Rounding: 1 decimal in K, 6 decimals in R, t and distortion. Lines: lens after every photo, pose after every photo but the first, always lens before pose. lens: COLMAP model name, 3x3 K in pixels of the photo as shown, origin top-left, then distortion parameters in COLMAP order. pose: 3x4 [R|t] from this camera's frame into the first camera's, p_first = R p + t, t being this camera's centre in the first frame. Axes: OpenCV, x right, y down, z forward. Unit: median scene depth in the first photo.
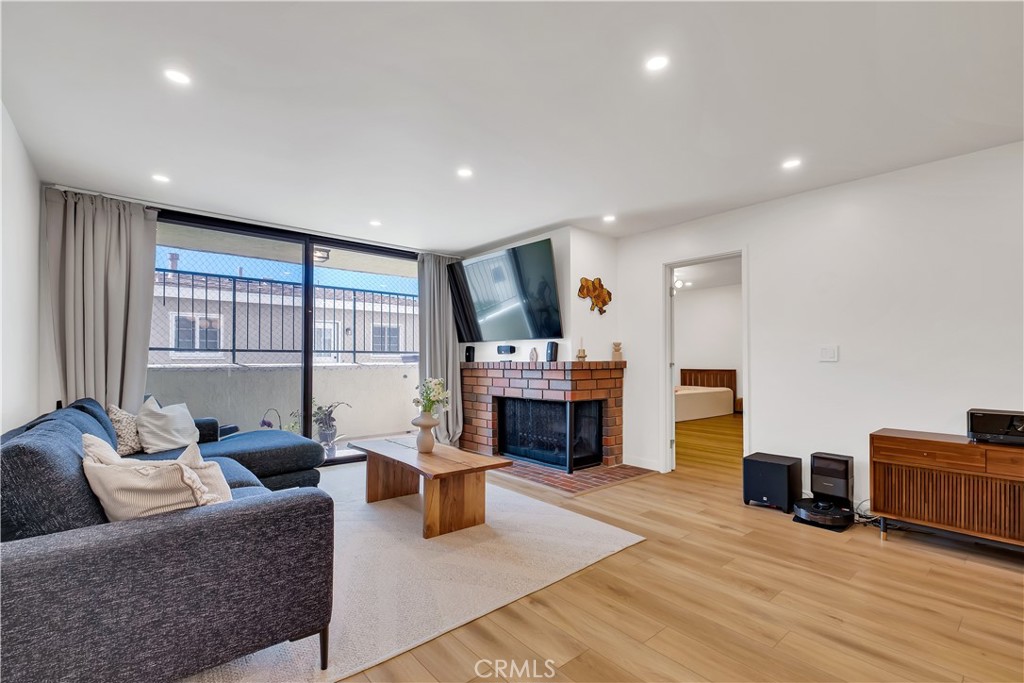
lens RADIAL K [[446.0, 0, 511.4], [0, 446.0, 358.0], [0, 0, 1]] dist [-0.000195, -0.000080]
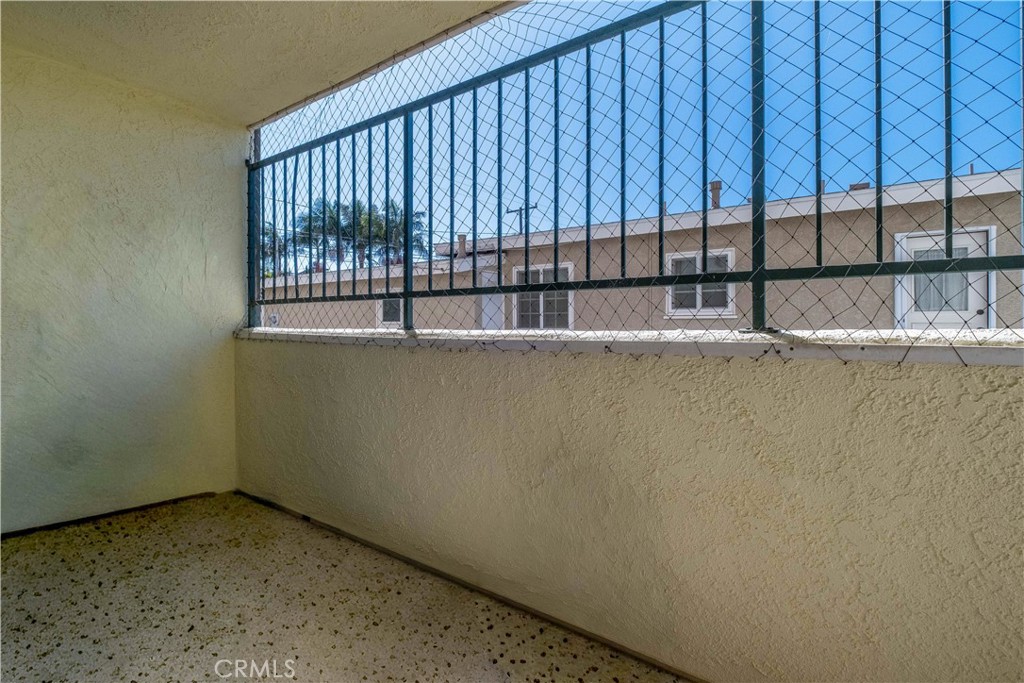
lens RADIAL K [[454.1, 0, 511.2], [0, 454.1, 338.3], [0, 0, 1]] dist [-0.000231, -0.000107]
pose [[0.269530, 0.021341, -0.962755, -0.200860], [-0.002645, 0.999767, 0.021421, 0.011408], [0.962988, -0.003227, 0.269524, 0.910076]]
